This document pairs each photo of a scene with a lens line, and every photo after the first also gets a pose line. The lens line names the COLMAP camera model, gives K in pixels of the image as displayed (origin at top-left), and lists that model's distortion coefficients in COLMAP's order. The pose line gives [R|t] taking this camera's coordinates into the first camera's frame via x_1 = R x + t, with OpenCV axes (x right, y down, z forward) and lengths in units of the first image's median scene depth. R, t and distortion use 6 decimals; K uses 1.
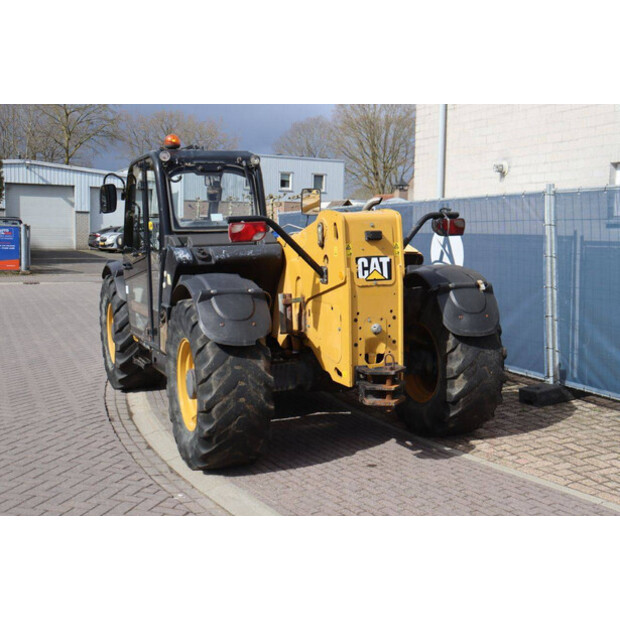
lens RADIAL K [[784.6, 0, 312.2], [0, 784.6, 312.6], [0, 0, 1]] dist [0.020100, 0.000000]
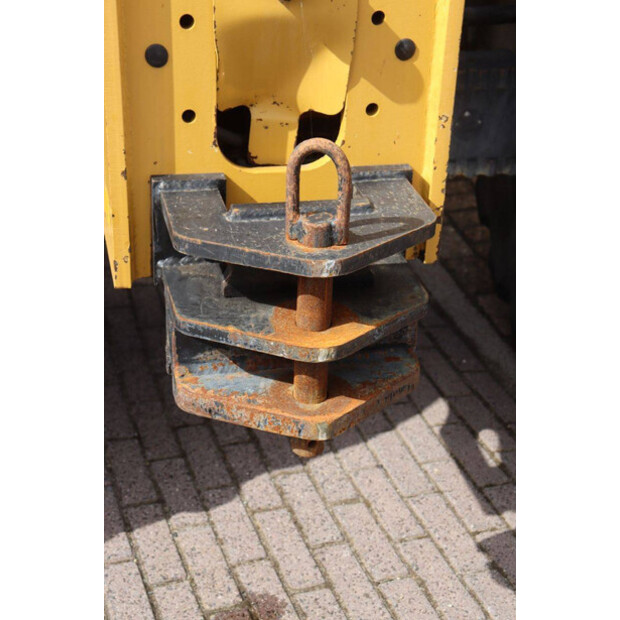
lens RADIAL K [[1184.5, 0, 305.9], [0, 1184.5, 310.3], [0, 0, 1]] dist [0.208204, 0.000000]
pose [[0.980989, 0.129010, -0.144974, 0.129419], [-0.071014, 0.933866, 0.350501, -0.000309], [0.180604, -0.333542, 0.925274, 0.736349]]
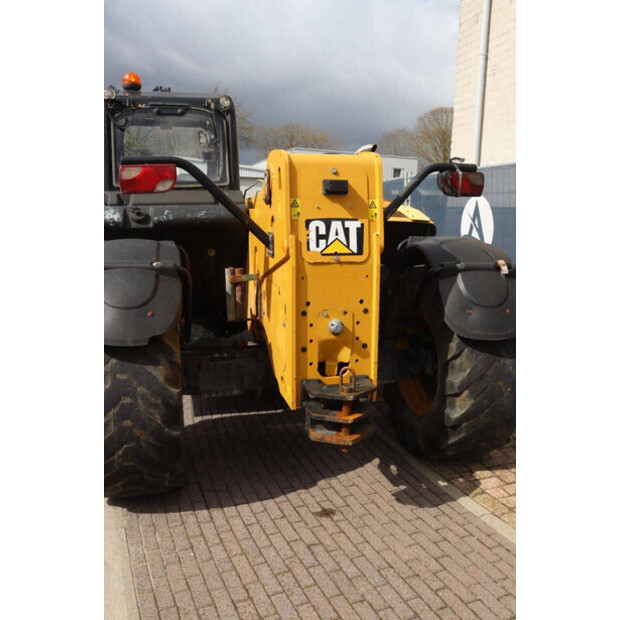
lens RADIAL K [[568.7, 0, 308.2], [0, 568.7, 316.7], [0, 0, 1]] dist [-0.090982, 0.000000]
pose [[0.987632, 0.049256, -0.148851, 0.129174], [-0.037833, 0.996186, 0.078623, -0.025516], [0.152156, -0.072019, 0.985729, 0.508163]]
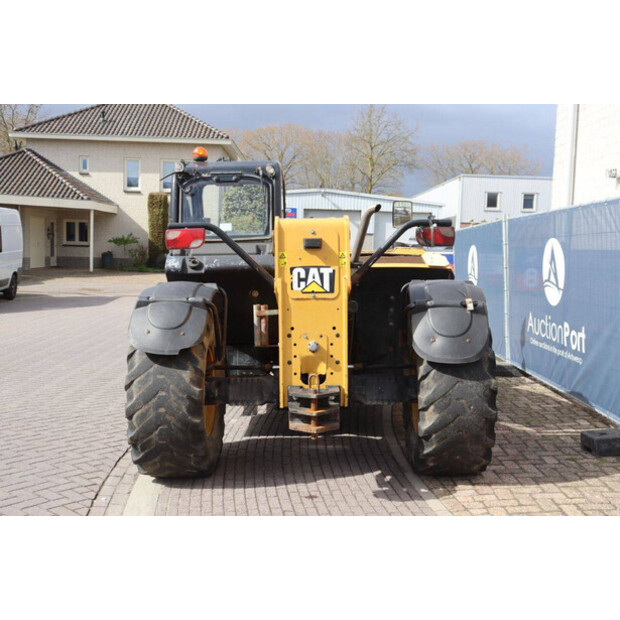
lens RADIAL K [[734.2, 0, 309.3], [0, 734.2, 316.5], [0, 0, 1]] dist [0.010831, 0.000000]
pose [[0.917024, 0.045174, -0.396265, 0.407314], [-0.052483, 0.998593, -0.007614, -0.007131], [0.395363, 0.027779, 0.918105, 0.216621]]
